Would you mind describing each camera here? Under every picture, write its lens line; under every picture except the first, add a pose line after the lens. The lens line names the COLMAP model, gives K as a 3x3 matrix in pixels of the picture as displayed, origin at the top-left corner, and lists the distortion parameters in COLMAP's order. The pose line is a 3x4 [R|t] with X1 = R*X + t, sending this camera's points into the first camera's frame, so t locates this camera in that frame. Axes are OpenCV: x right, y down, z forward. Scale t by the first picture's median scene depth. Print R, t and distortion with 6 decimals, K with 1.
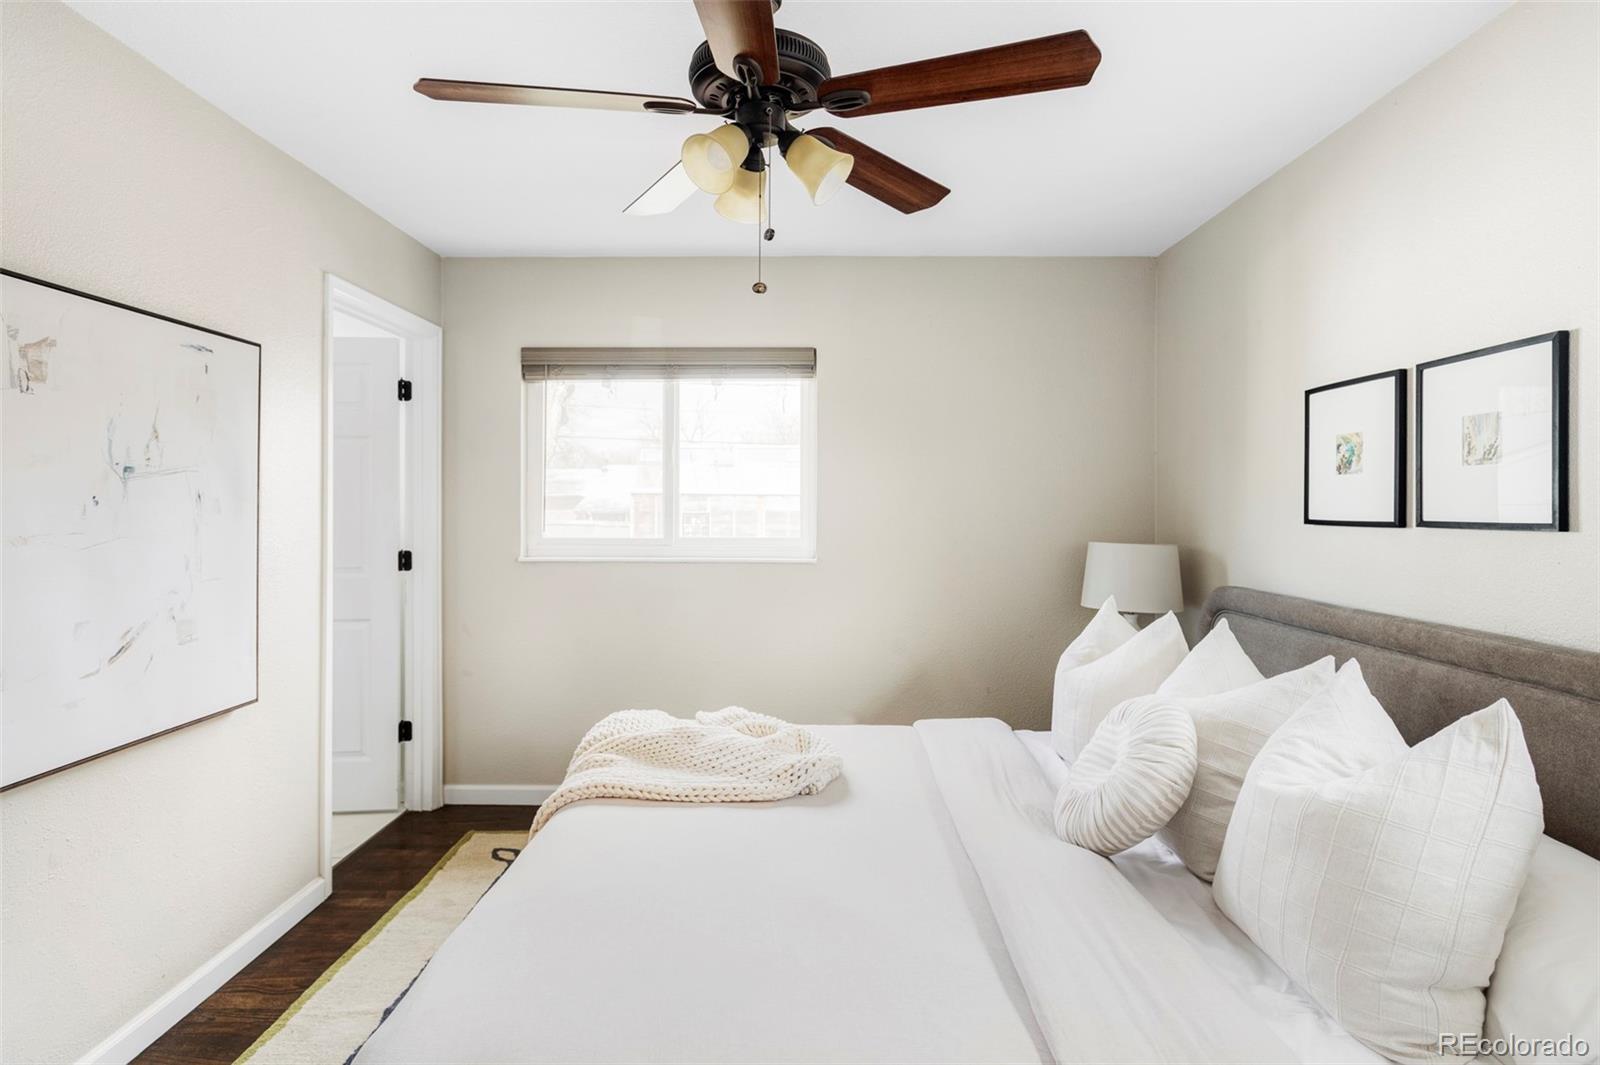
lens RADIAL K [[861.0, 0, 802.5], [0, 861.0, 515.7], [0, 0, 1]] dist [0.006427, -0.001863]
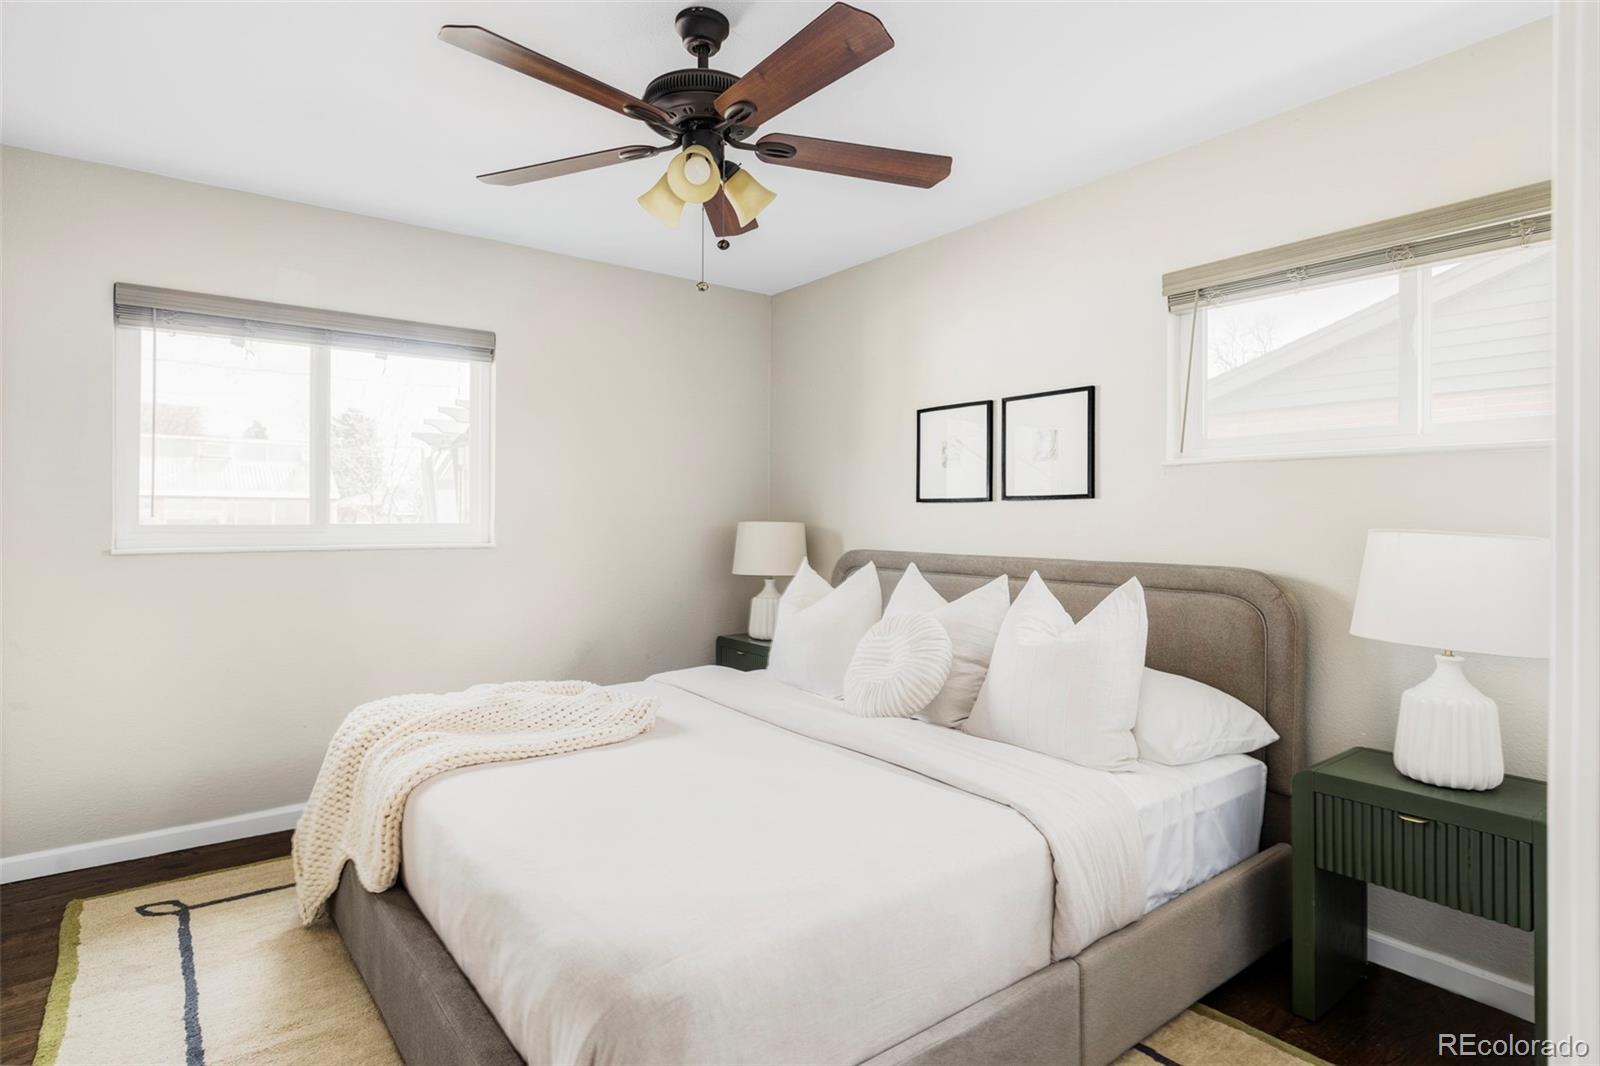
lens RADIAL K [[861.0, 0, 796.9], [0, 861.0, 538.9], [0, 0, 1]] dist [0.006427, -0.001863]
pose [[0.783378, -0.016714, 0.621321, -0.482194], [0.008317, 0.999831, 0.016410, 0.046314], [-0.621490, -0.007688, 0.783384, -0.011419]]
